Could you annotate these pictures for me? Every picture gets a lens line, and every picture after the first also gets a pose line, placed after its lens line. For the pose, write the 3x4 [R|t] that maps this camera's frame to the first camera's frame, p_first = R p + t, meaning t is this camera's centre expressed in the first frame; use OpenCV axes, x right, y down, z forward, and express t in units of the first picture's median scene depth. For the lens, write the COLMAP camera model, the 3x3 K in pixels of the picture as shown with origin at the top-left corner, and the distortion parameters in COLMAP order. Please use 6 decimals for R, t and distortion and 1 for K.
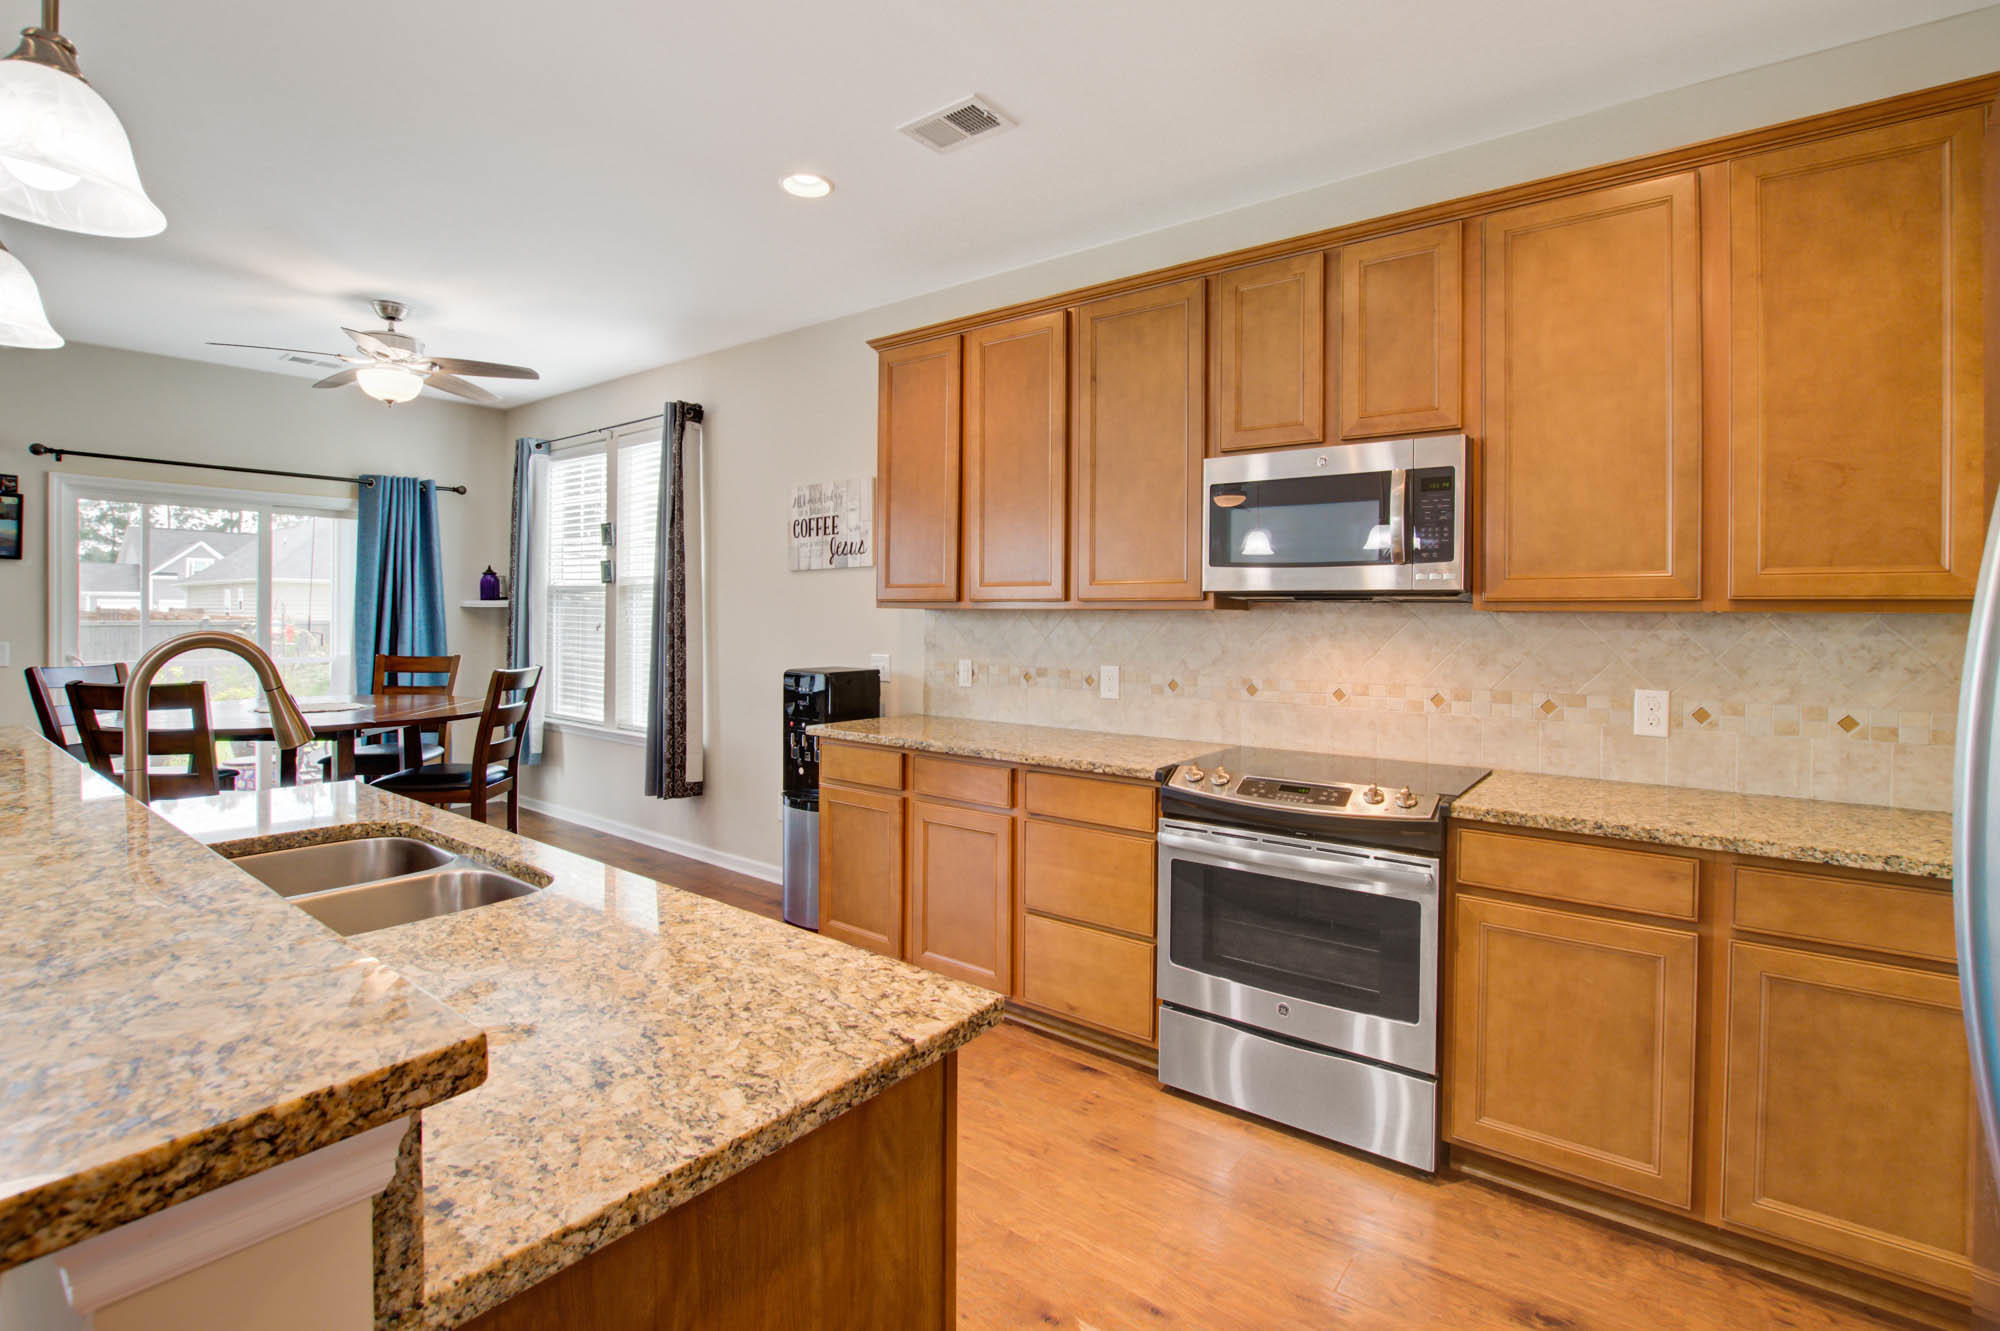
lens RADIAL K [[917.9, 0, 1015.4], [0, 917.9, 625.4], [0, 0, 1]] dist [-0.020593, 0.001954]
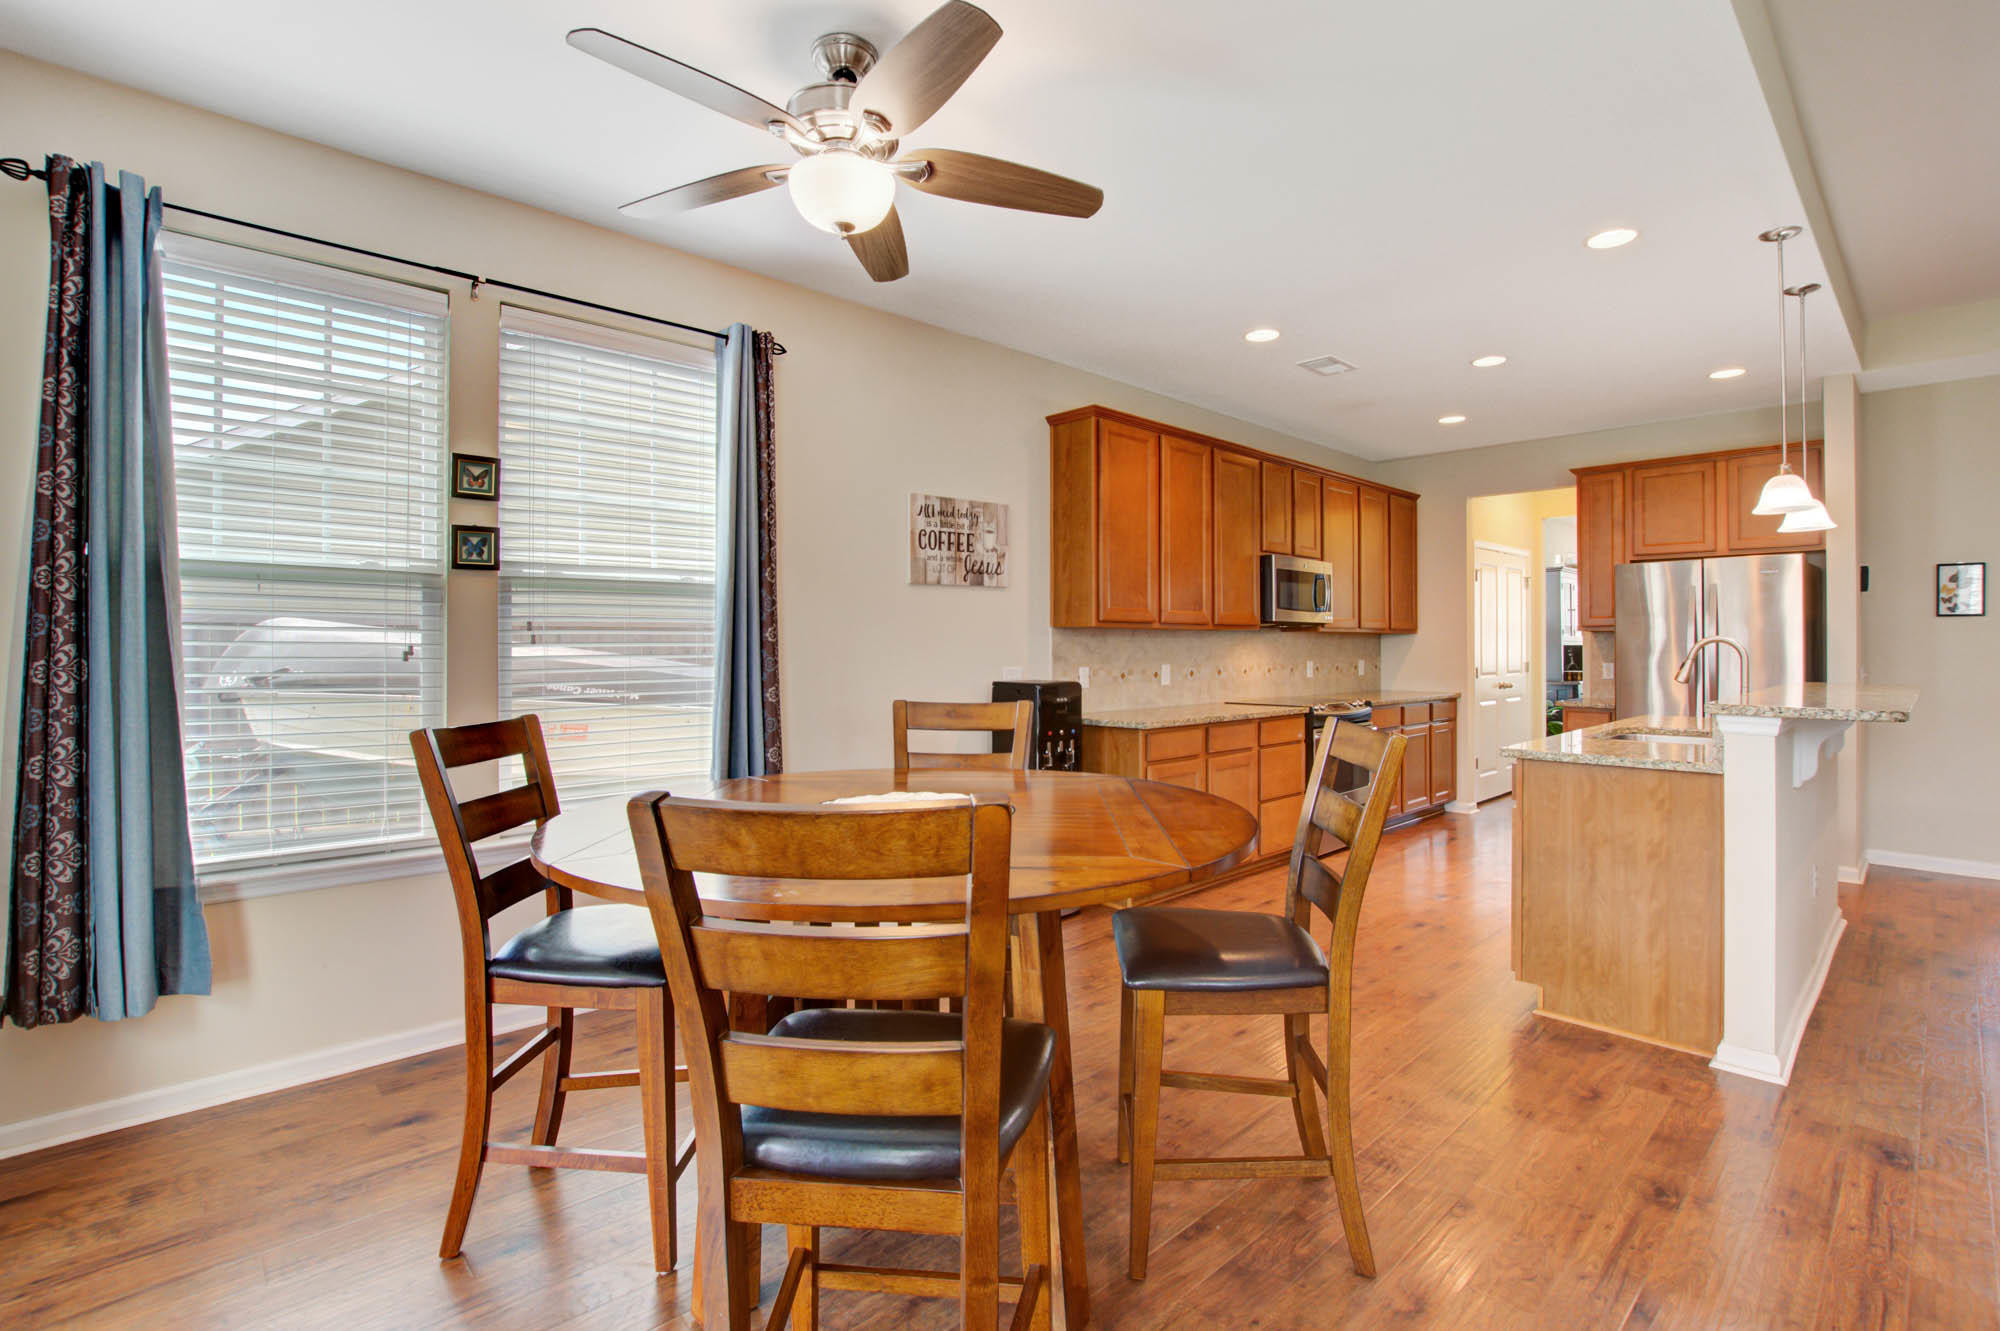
lens RADIAL K [[917.9, 0, 991.0], [0, 917.9, 643.4], [0, 0, 1]] dist [-0.020593, 0.001954]
pose [[0.174320, -0.005194, 0.984675, -1.896689], [0.014526, 0.999891, 0.002703, -0.001799], [-0.984582, 0.013833, 0.174377, 1.275255]]
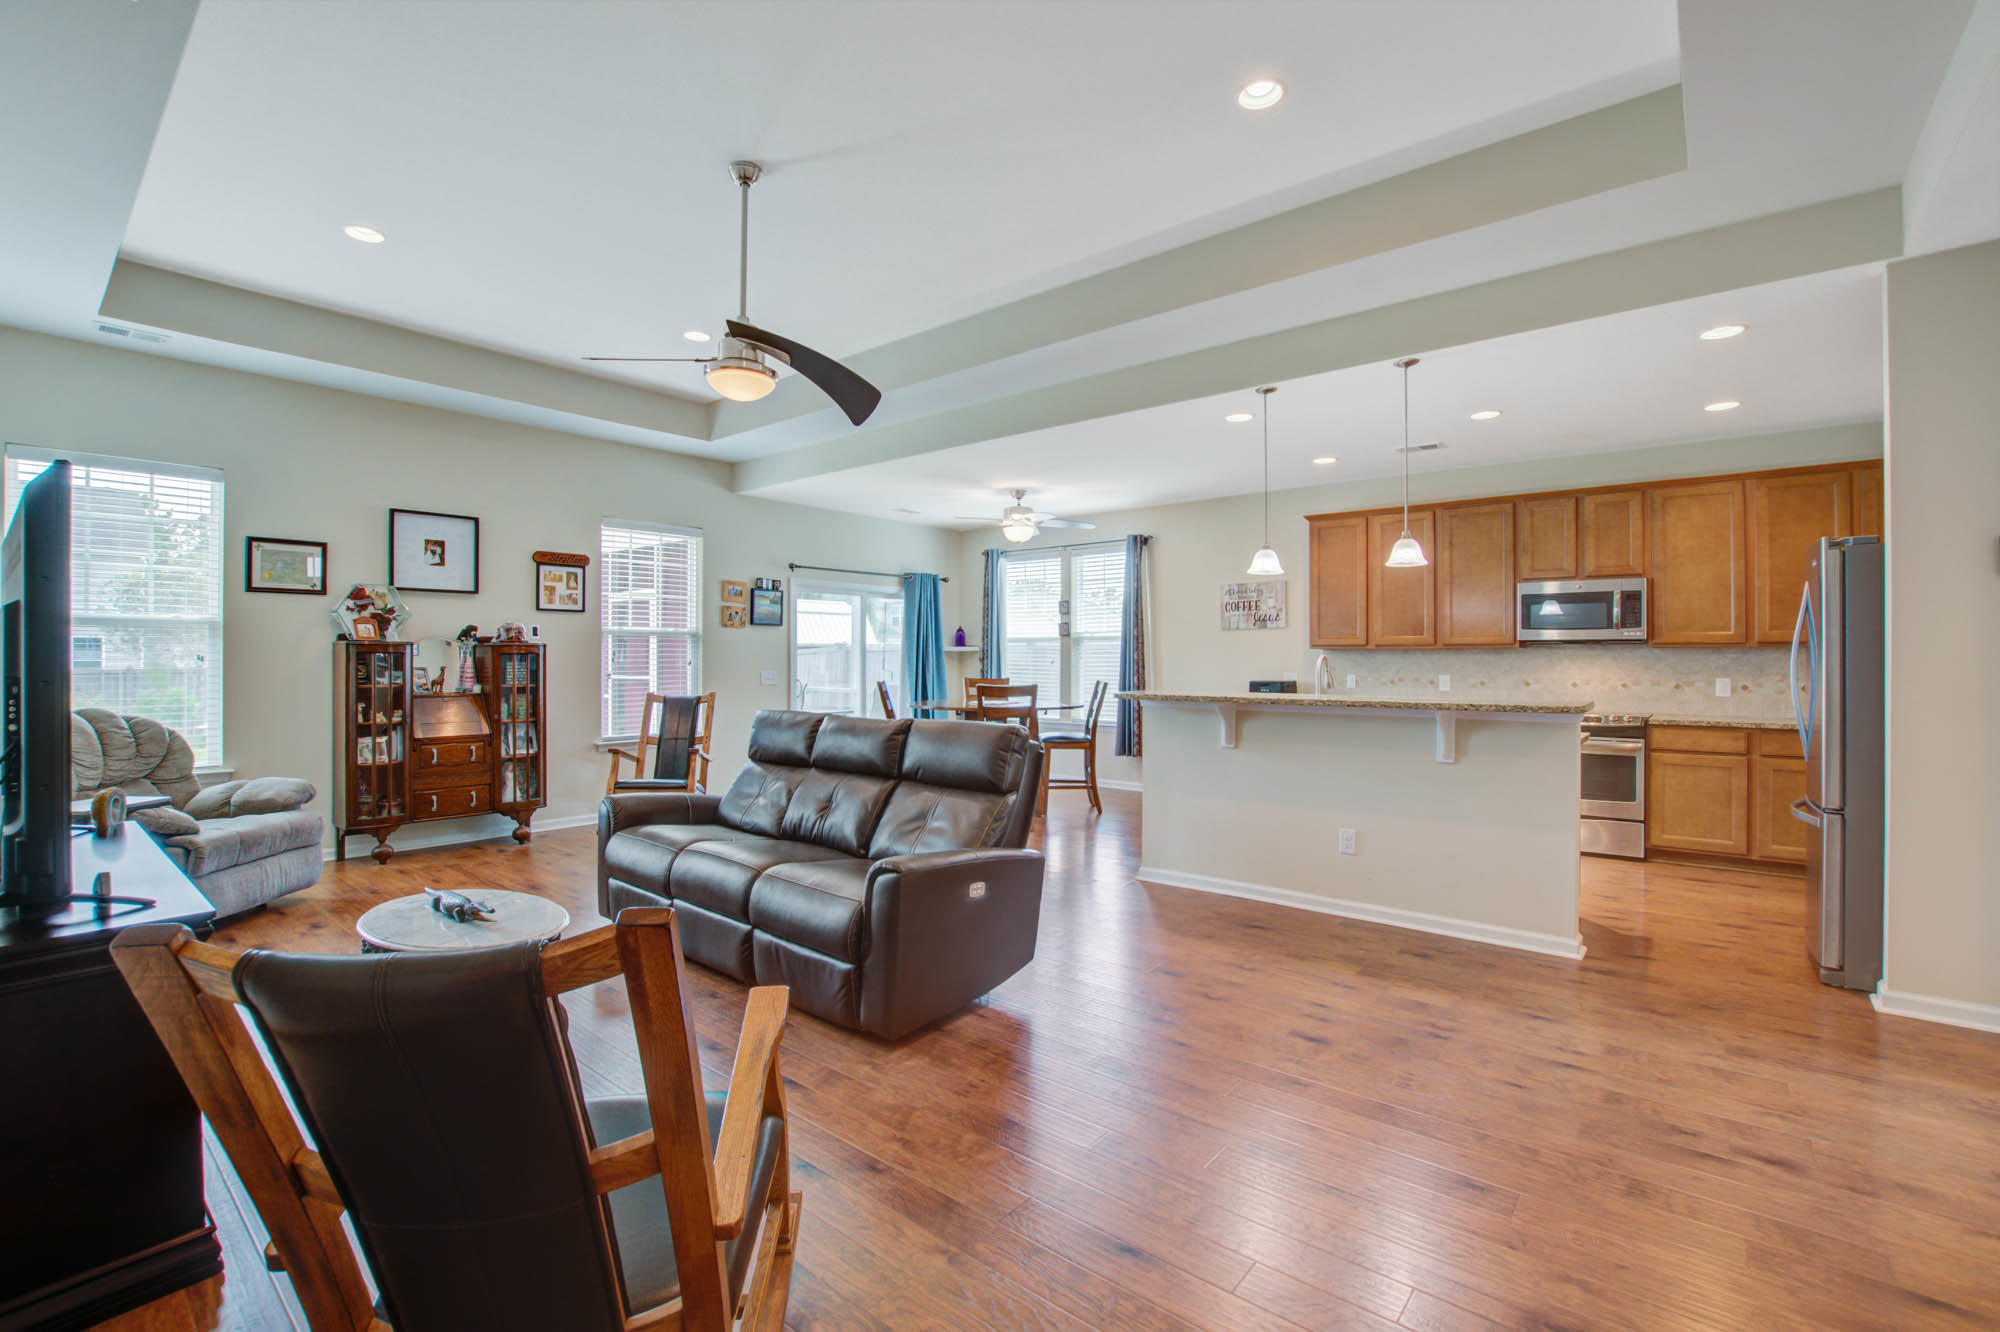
lens RADIAL K [[870.3, 0, 1011.2], [0, 870.3, 666.4], [0, 0, 1]] dist [0.009901, -0.002441]
pose [[0.999370, -0.007945, -0.034592, -1.019307], [0.007887, 0.999967, -0.001792, 0.023760], [0.034605, 0.001518, 0.999400, -1.278186]]
